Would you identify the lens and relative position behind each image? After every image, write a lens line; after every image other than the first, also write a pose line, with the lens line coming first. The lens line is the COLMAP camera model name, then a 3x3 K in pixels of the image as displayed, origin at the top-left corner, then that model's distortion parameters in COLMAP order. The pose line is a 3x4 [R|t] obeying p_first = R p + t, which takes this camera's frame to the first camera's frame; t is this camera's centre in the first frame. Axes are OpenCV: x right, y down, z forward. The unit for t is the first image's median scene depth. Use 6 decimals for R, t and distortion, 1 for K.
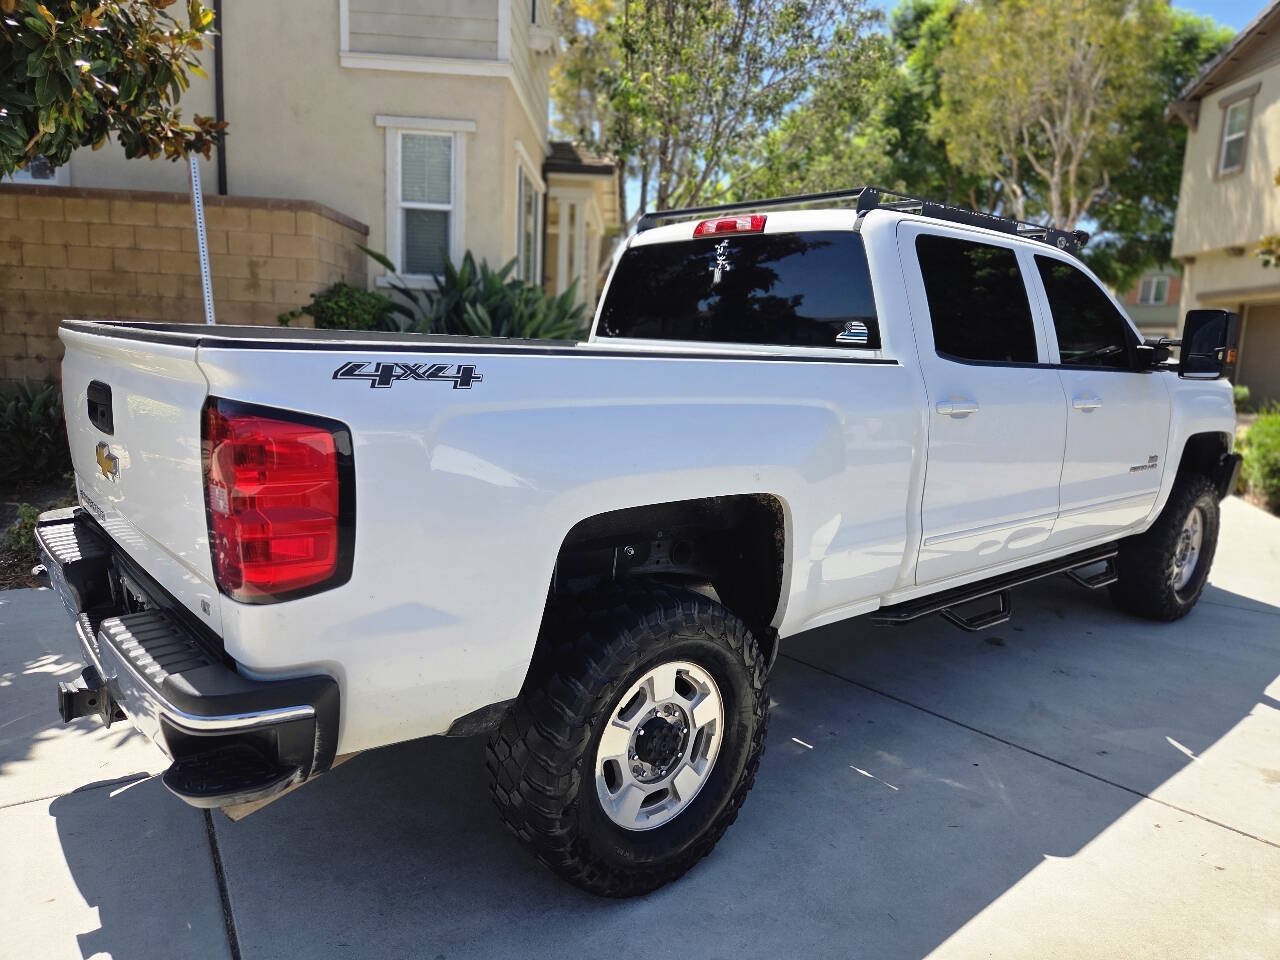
lens RADIAL K [[859.7, 0, 636.5], [0, 859.7, 488.4], [0, 0, 1]] dist [0.058237, -0.043969]
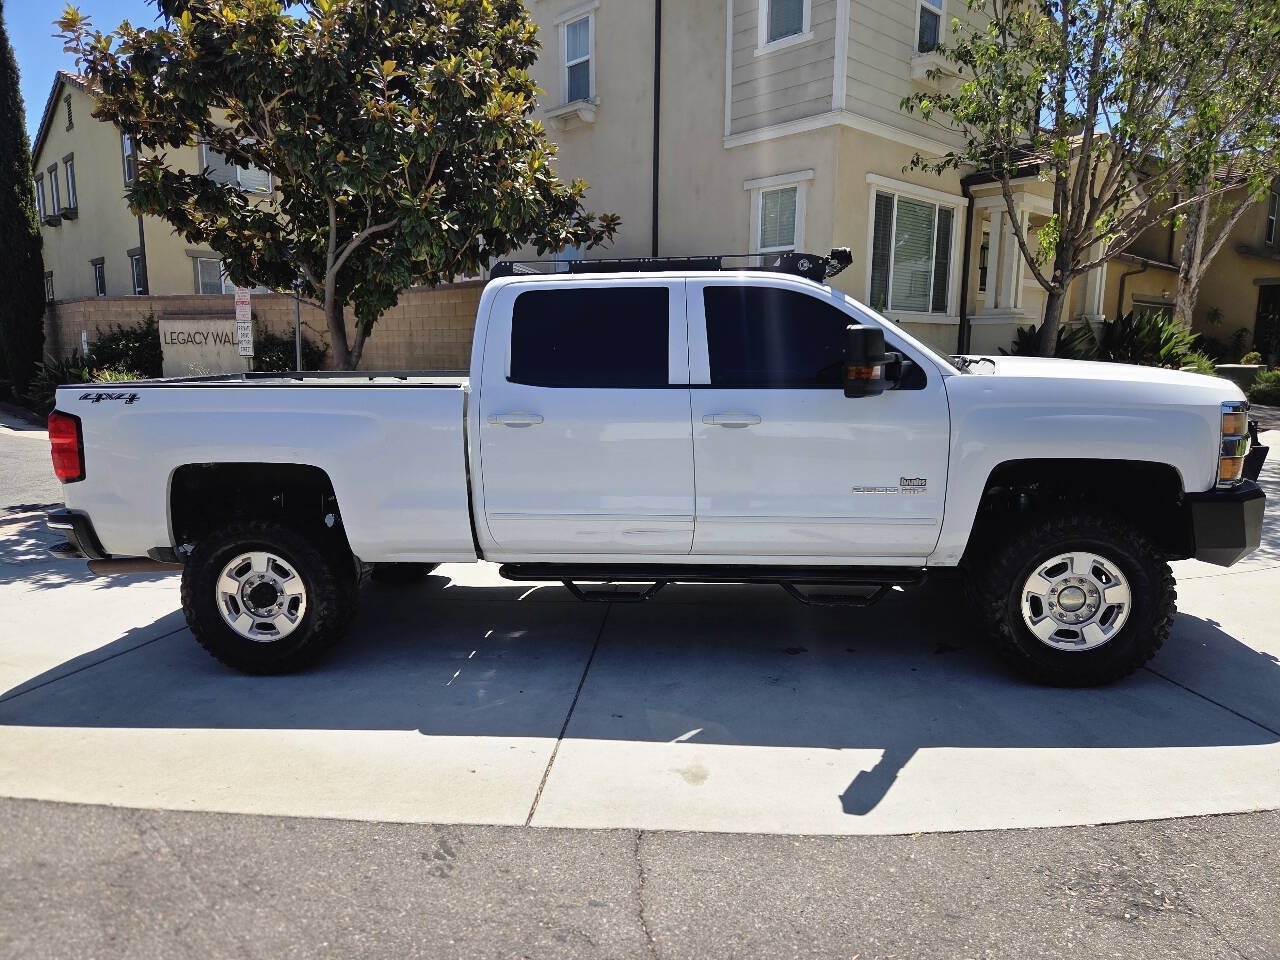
lens RADIAL K [[859.7, 0, 635.0], [0, 859.7, 487.3], [0, 0, 1]] dist [0.058237, -0.043969]
pose [[0.689633, 0.067823, -0.720976, 1.542427], [-0.082990, 0.996447, 0.014355, -0.023457], [0.719388, 0.049935, 0.692811, 0.226034]]
